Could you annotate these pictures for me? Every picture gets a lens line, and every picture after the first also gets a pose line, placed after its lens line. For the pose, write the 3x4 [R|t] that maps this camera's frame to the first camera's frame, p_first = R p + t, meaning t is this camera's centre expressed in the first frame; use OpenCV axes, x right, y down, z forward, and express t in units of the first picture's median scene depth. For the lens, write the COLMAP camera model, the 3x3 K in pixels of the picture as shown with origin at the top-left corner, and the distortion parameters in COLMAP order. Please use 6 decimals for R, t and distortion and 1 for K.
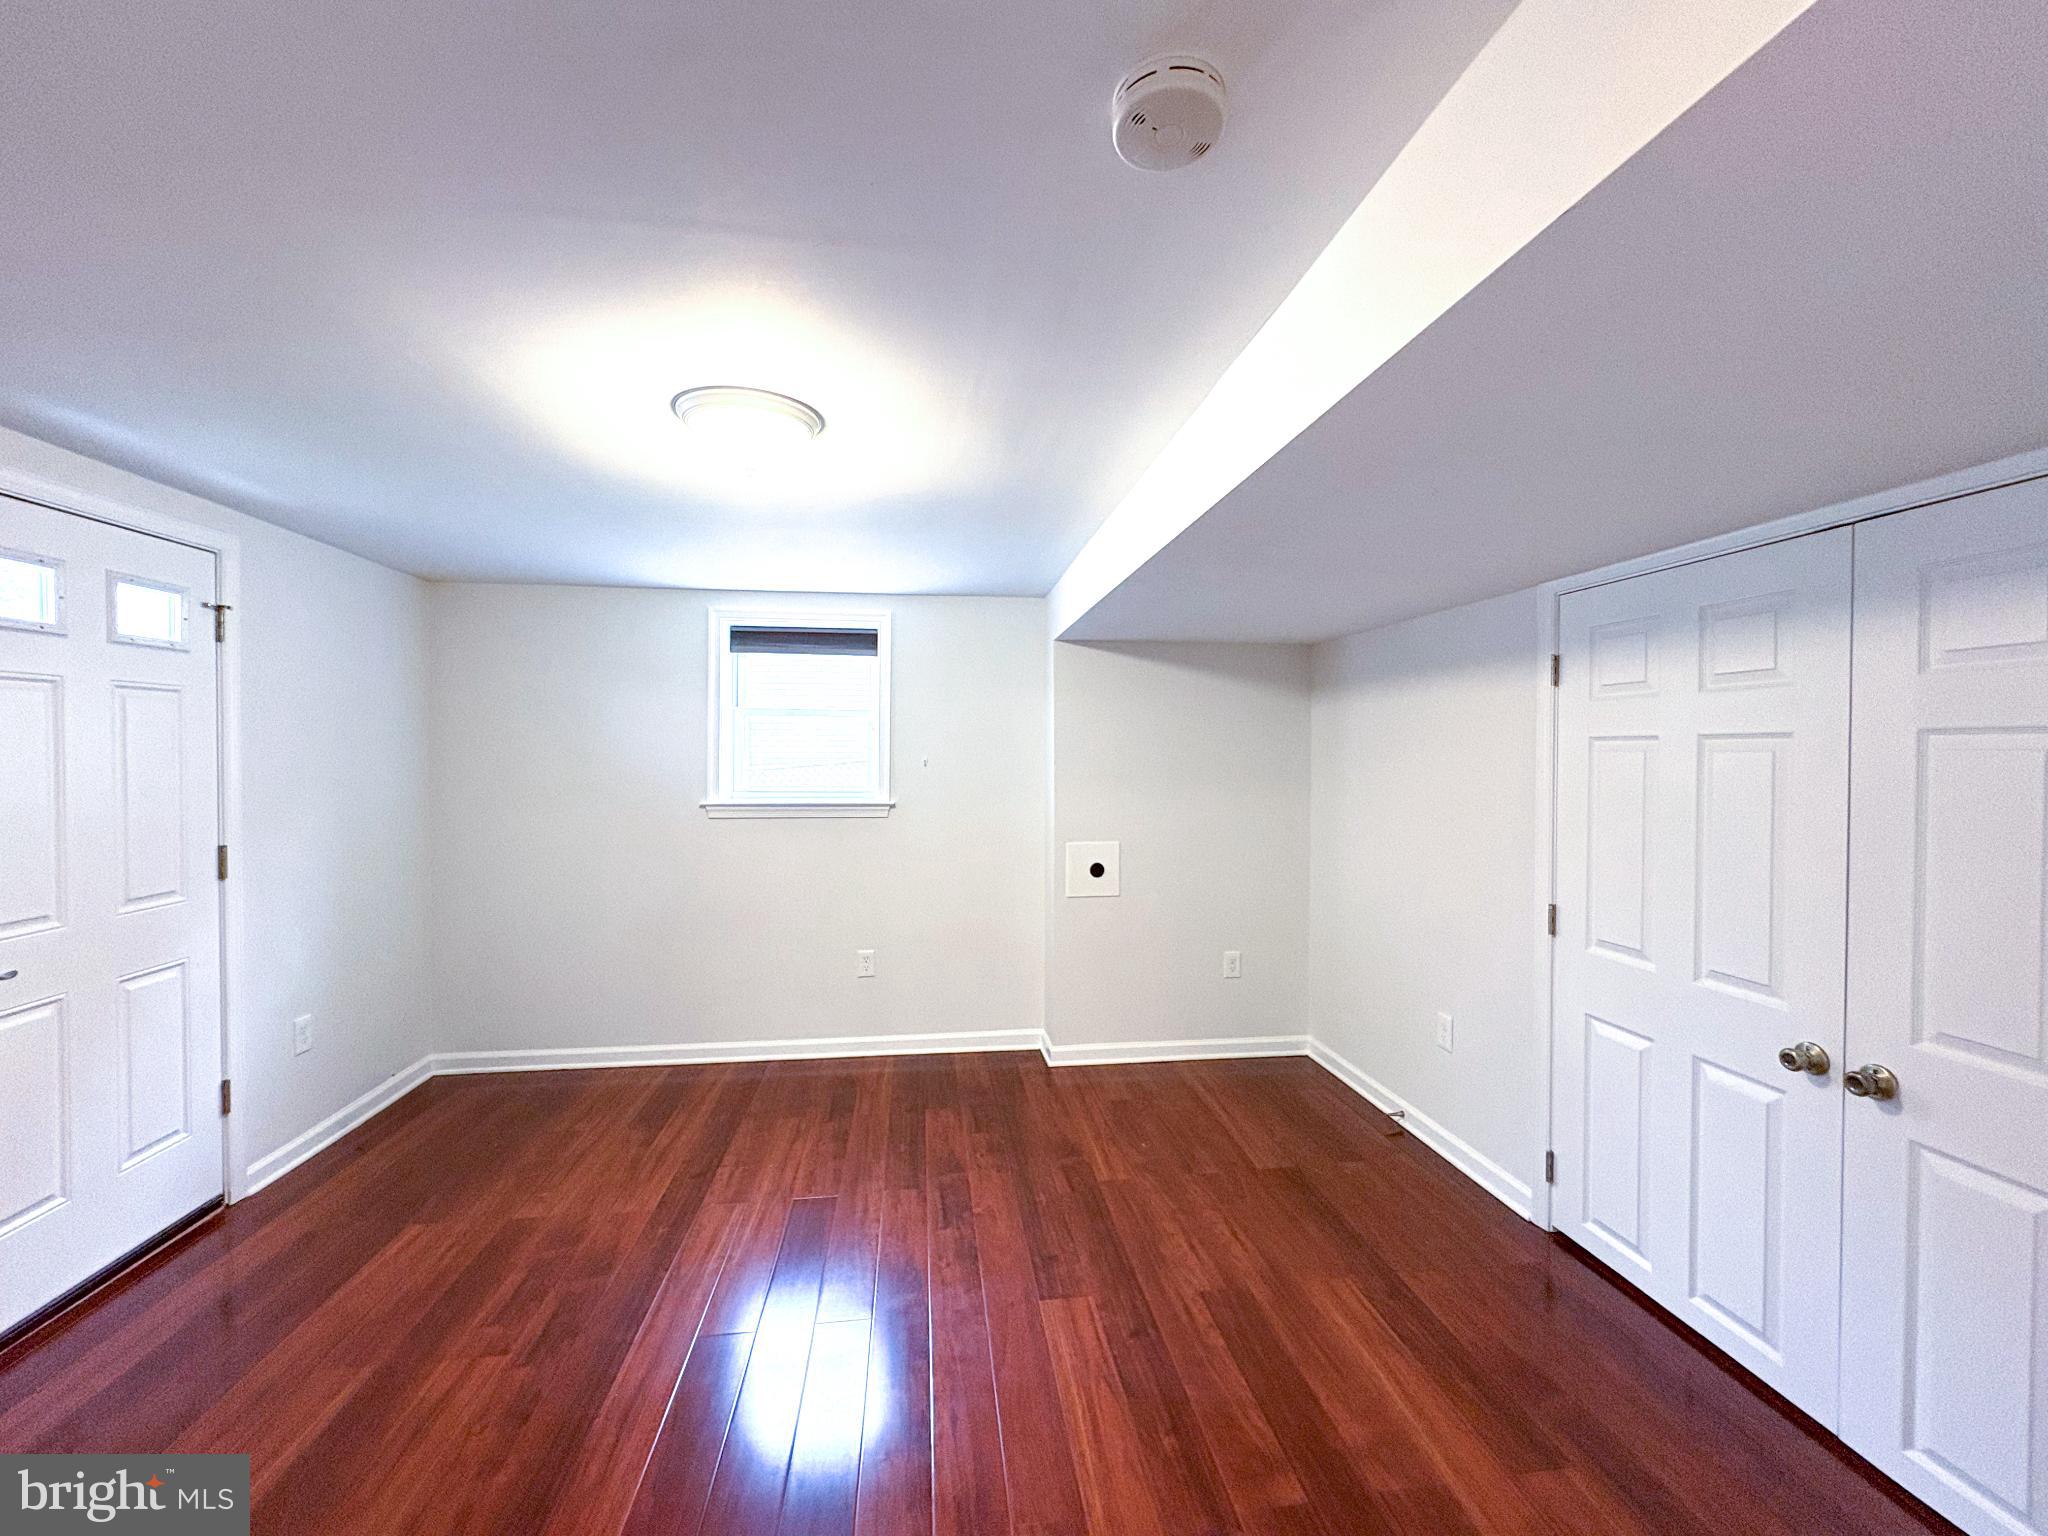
lens RADIAL K [[824.8, 0, 1024.5], [0, 824.8, 762.9], [0, 0, 1]] dist [-0.001096, 0.000134]
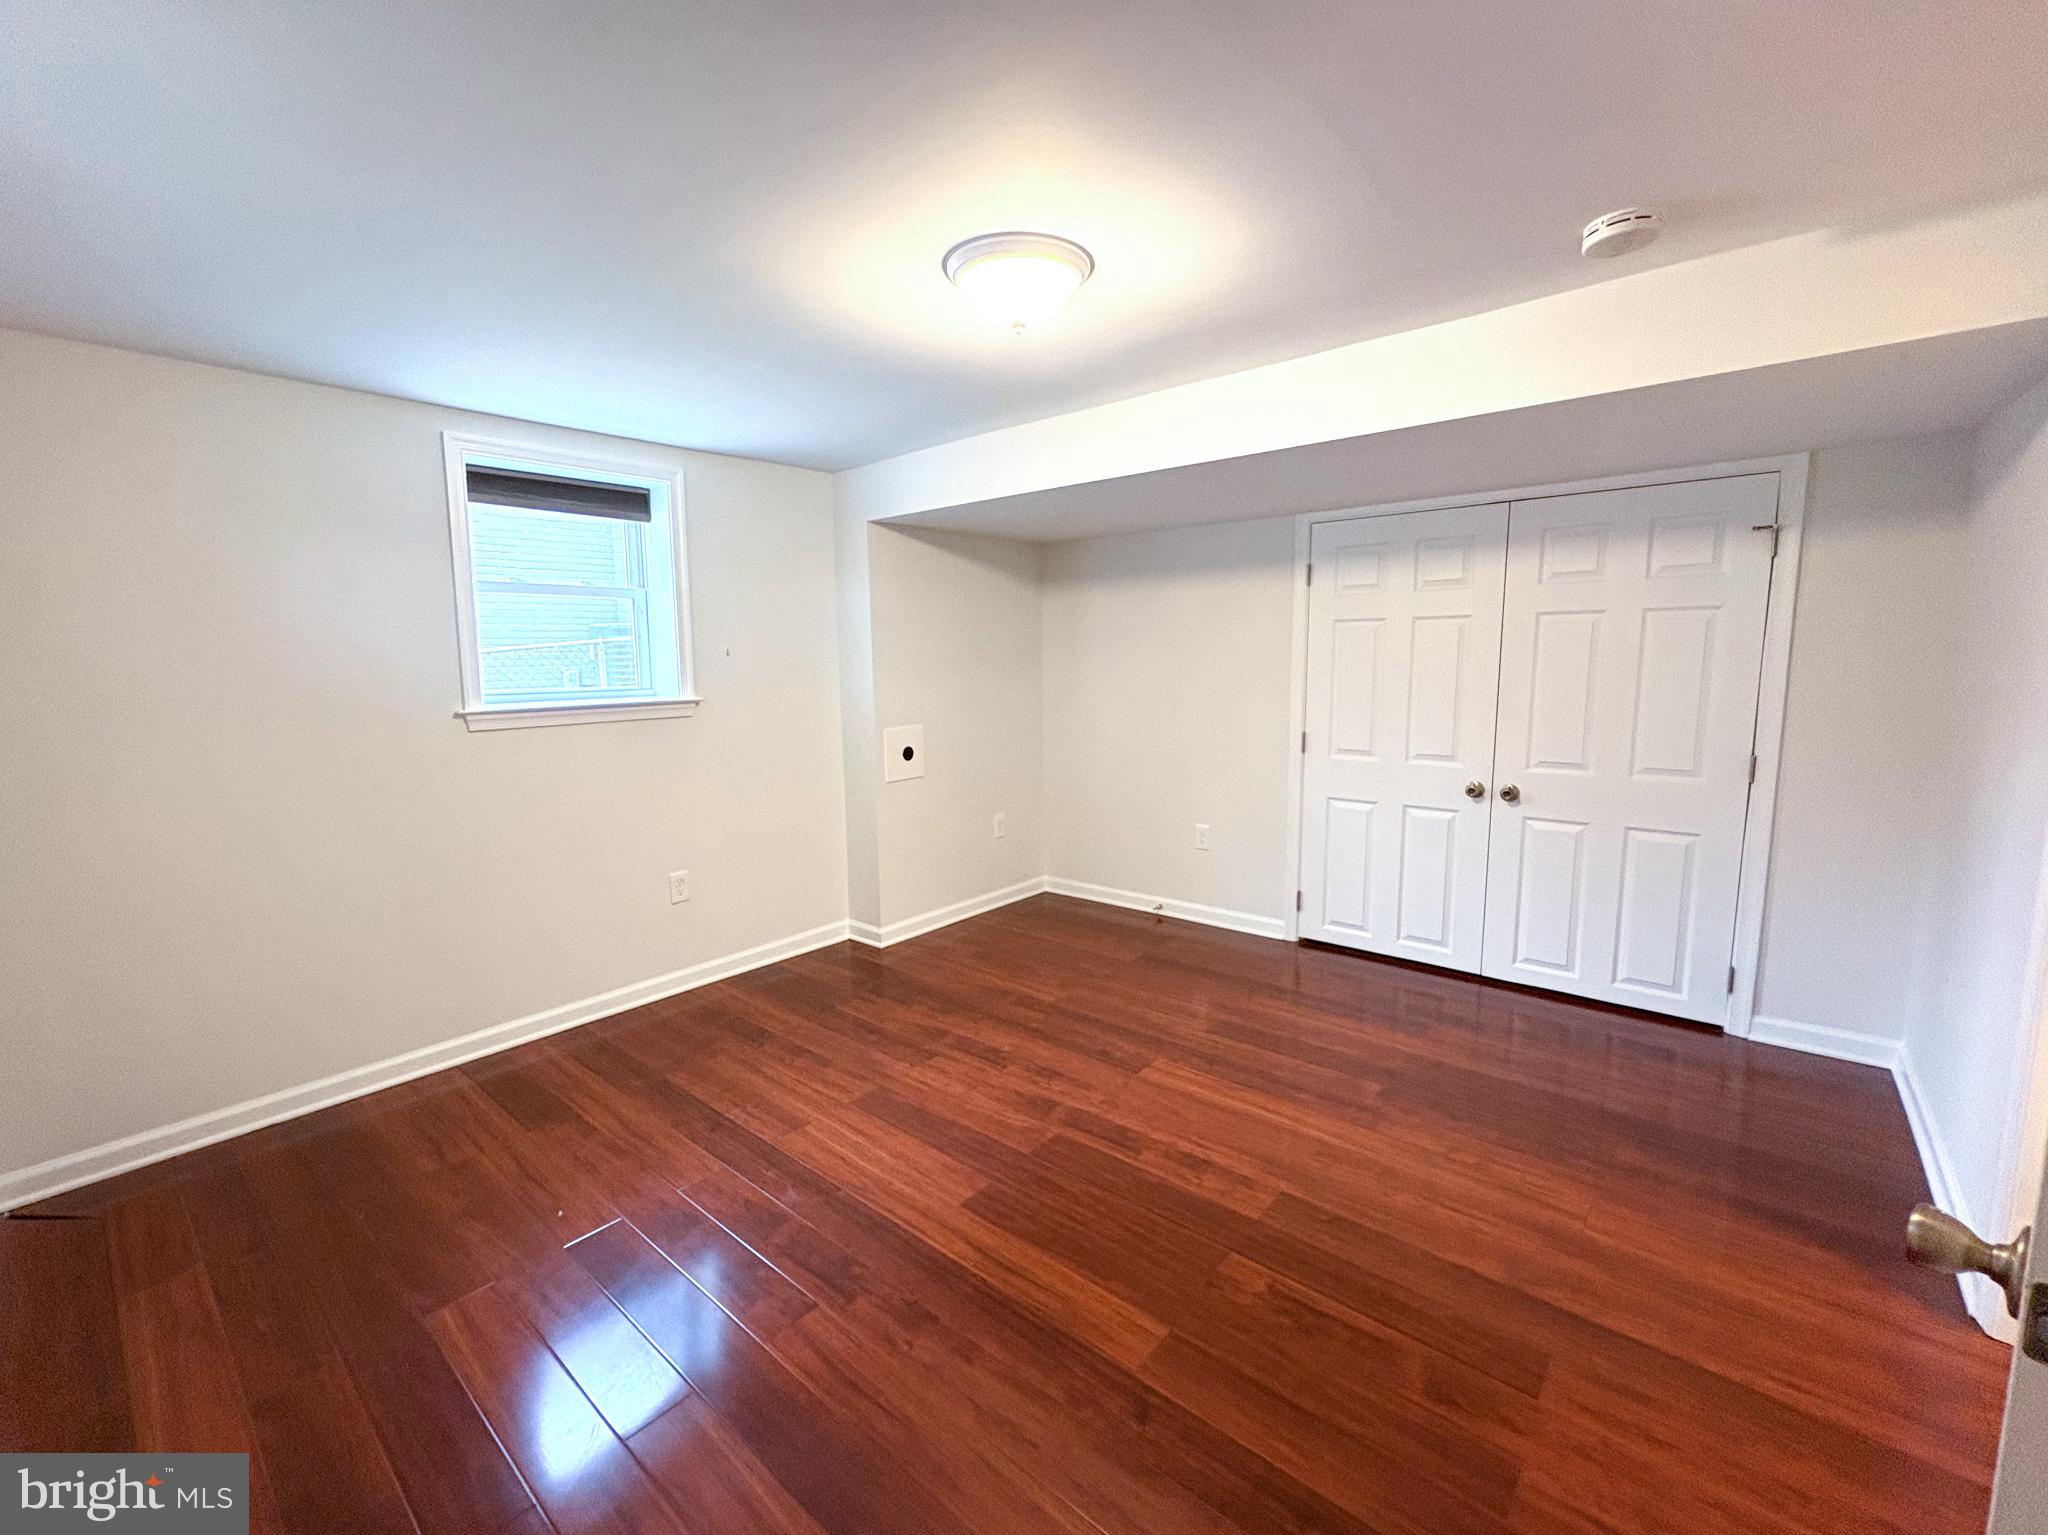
lens RADIAL K [[824.8, 0, 1082.7], [0, 824.8, 758.1], [0, 0, 1]] dist [-0.001096, 0.000134]
pose [[0.749384, -0.104126, 0.653897, -0.589560], [0.026969, 0.991538, 0.126985, 0.014301], [-0.661586, -0.077525, 0.745851, 0.118953]]
